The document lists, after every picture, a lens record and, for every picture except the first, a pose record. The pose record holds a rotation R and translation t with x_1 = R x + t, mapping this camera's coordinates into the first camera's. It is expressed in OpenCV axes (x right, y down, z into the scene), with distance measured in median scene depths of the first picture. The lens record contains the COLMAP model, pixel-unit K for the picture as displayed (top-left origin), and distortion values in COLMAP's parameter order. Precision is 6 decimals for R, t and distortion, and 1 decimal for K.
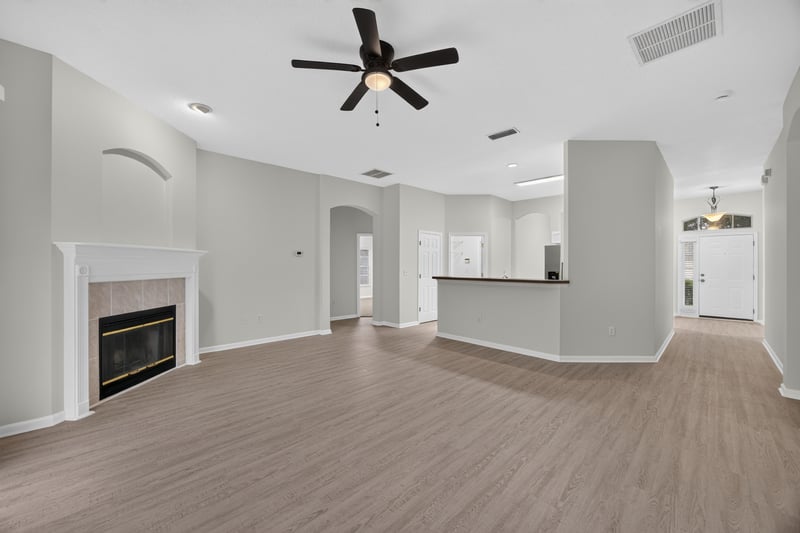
lens RADIAL K [[310.6, 0, 399.0], [0, 310.6, 263.8], [0, 0, 1]] dist [-0.019002, 0.000177]
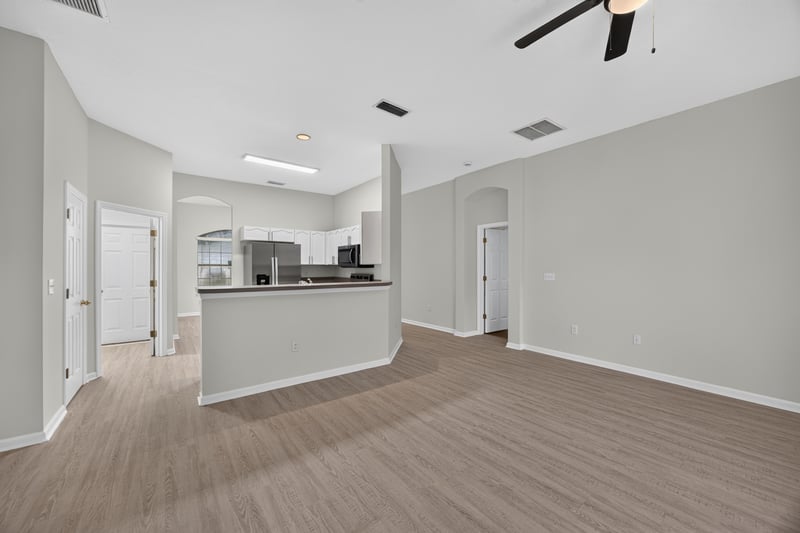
lens RADIAL K [[308.5, 0, 403.2], [0, 308.5, 267.1], [0, 0, 1]] dist [-0.029631, 0.008027]
pose [[0.110861, -0.001409, 0.993835, -0.553949], [-0.001334, 0.999998, 0.001567, 0.004692], [-0.993835, -0.001500, 0.110858, 1.005510]]
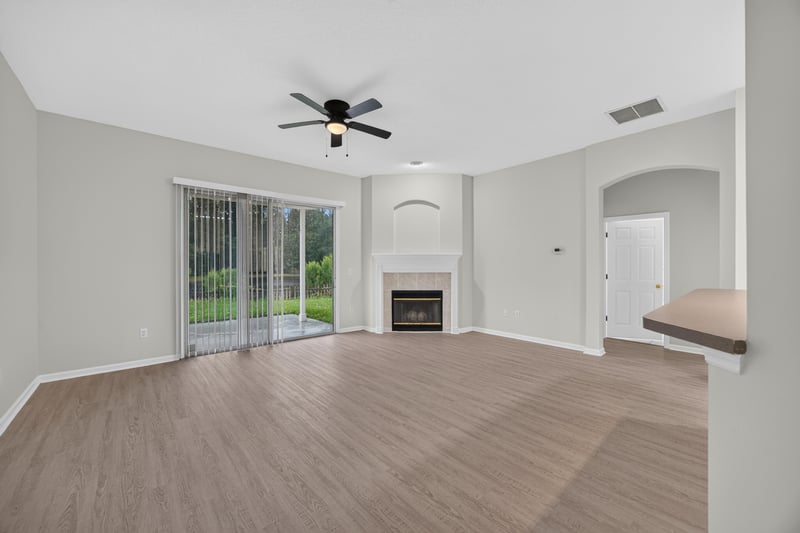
lens RADIAL K [[310.6, 0, 399.0], [0, 310.6, 263.8], [0, 0, 1]] dist [-0.019002, 0.000177]
pose [[-0.047164, -0.002615, -0.998884, 0.898284], [0.007244, 0.999969, -0.002960, 0.006277], [0.998861, -0.007376, -0.047144, 0.942722]]
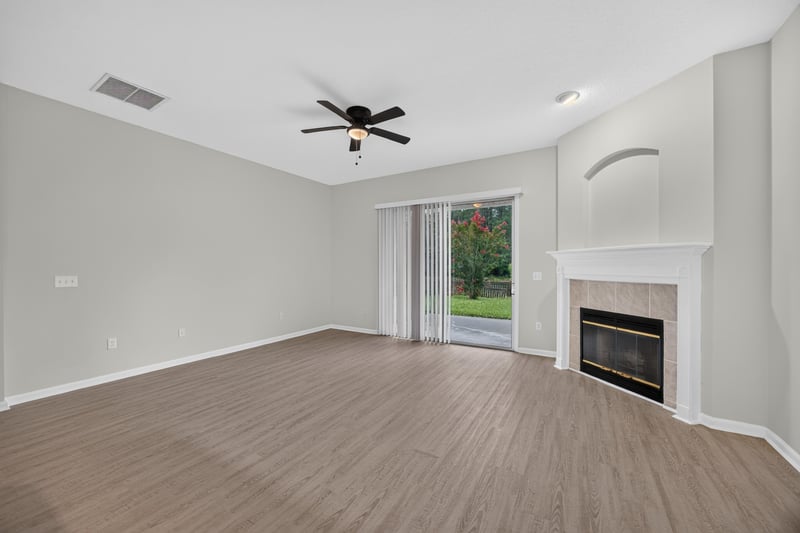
lens RADIAL K [[308.5, 0, 403.2], [0, 308.5, 267.1], [0, 0, 1]] dist [-0.029631, 0.008027]
pose [[-0.961315, 0.000309, -0.275452, 0.082675], [0.000698, 0.999999, -0.001315, 0.006662], [0.275451, -0.001457, -0.961314, 1.678525]]
